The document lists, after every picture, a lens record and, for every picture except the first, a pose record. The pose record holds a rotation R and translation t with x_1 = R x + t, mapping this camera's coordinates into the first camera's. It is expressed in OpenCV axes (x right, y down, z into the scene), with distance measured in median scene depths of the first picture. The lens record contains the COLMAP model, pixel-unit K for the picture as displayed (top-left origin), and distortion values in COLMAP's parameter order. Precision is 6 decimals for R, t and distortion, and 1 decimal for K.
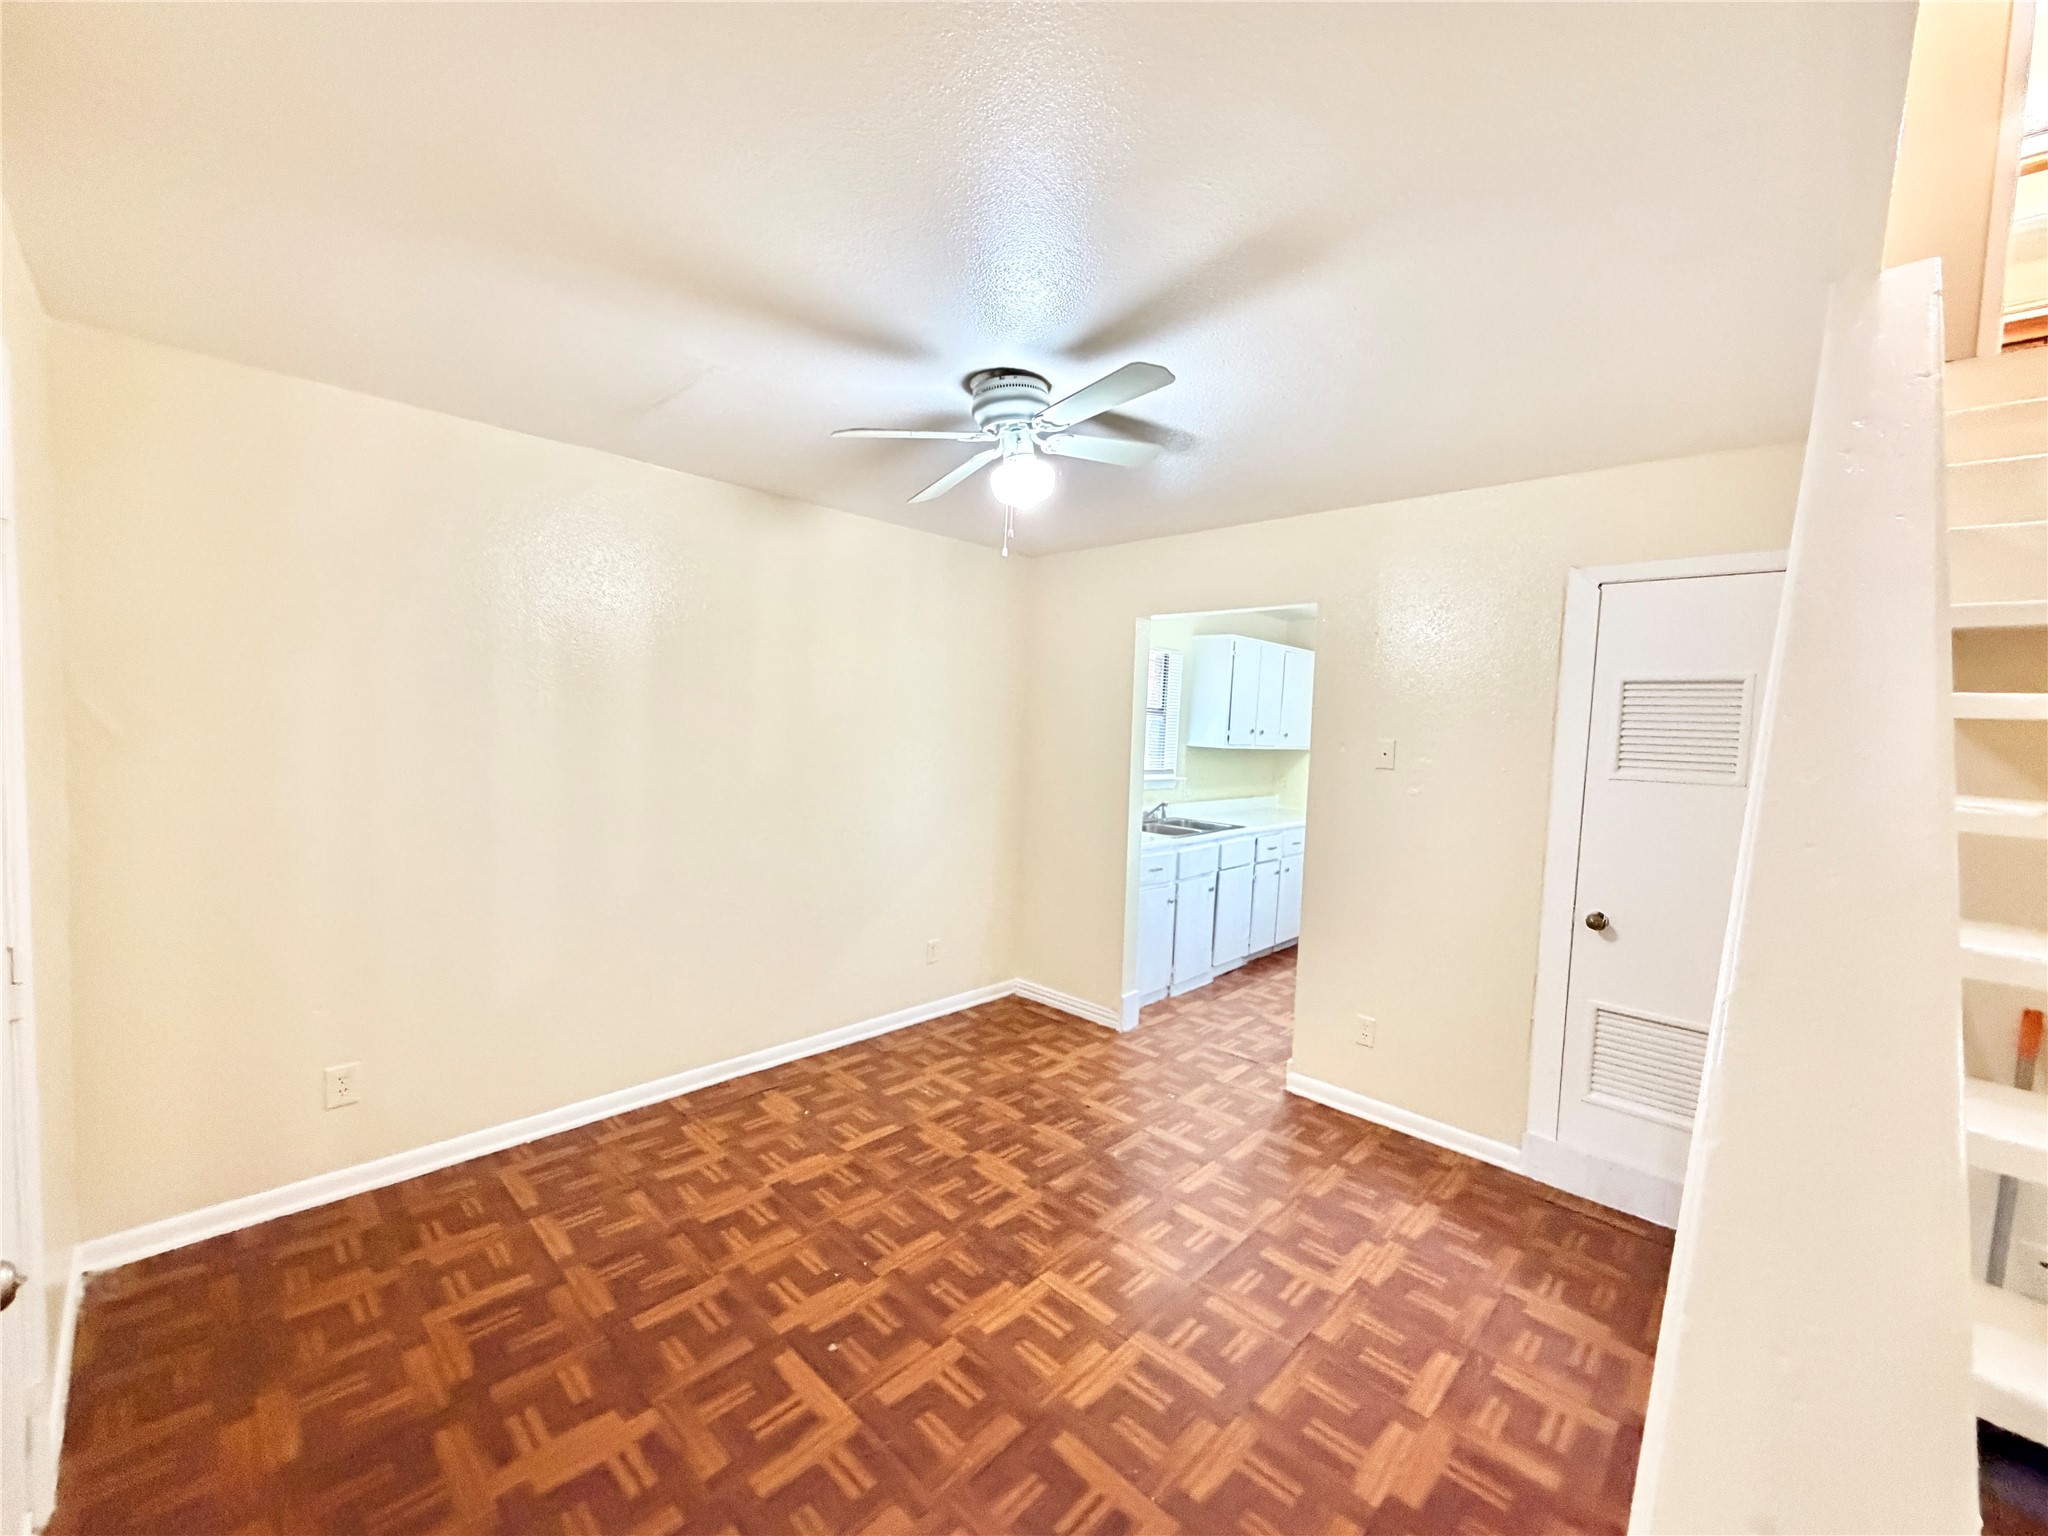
lens RADIAL K [[817.0, 0, 1020.7], [0, 817.0, 771.6], [0, 0, 1]] dist [0.000017, -0.000349]
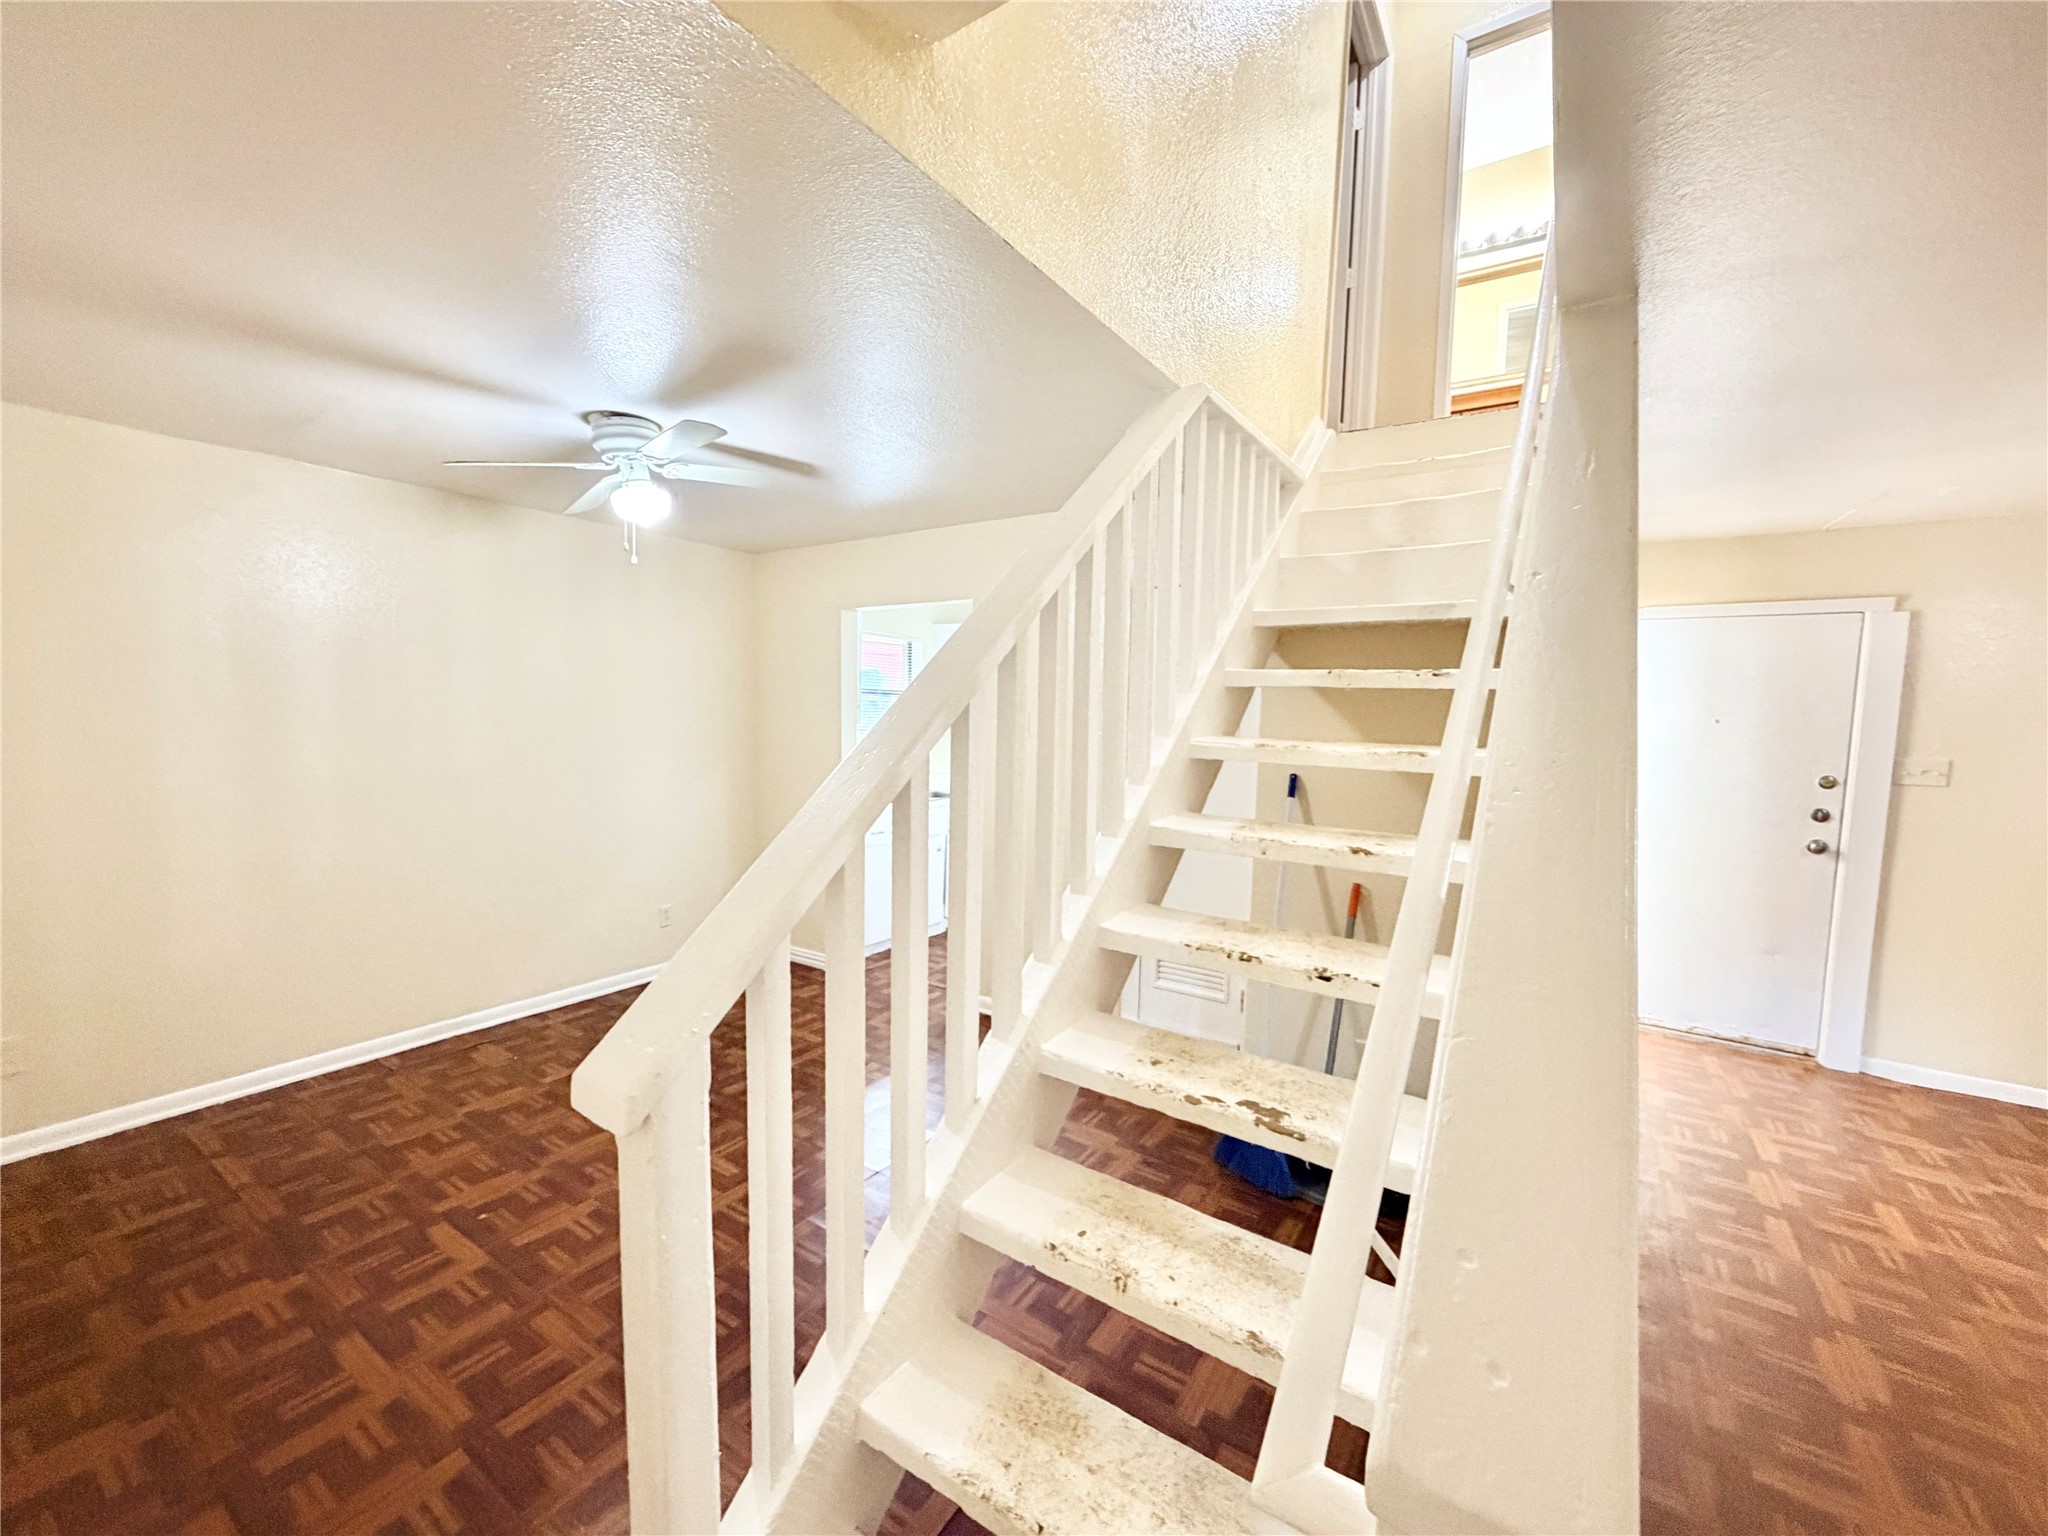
lens RADIAL K [[817.0, 0, 1020.7], [0, 817.0, 771.6], [0, 0, 1]] dist [0.000017, -0.000349]
pose [[0.984352, -0.032742, 0.173147, 0.266999], [0.029530, 0.999341, 0.021094, 0.027988], [-0.173724, -0.015650, 0.984670, -0.237662]]
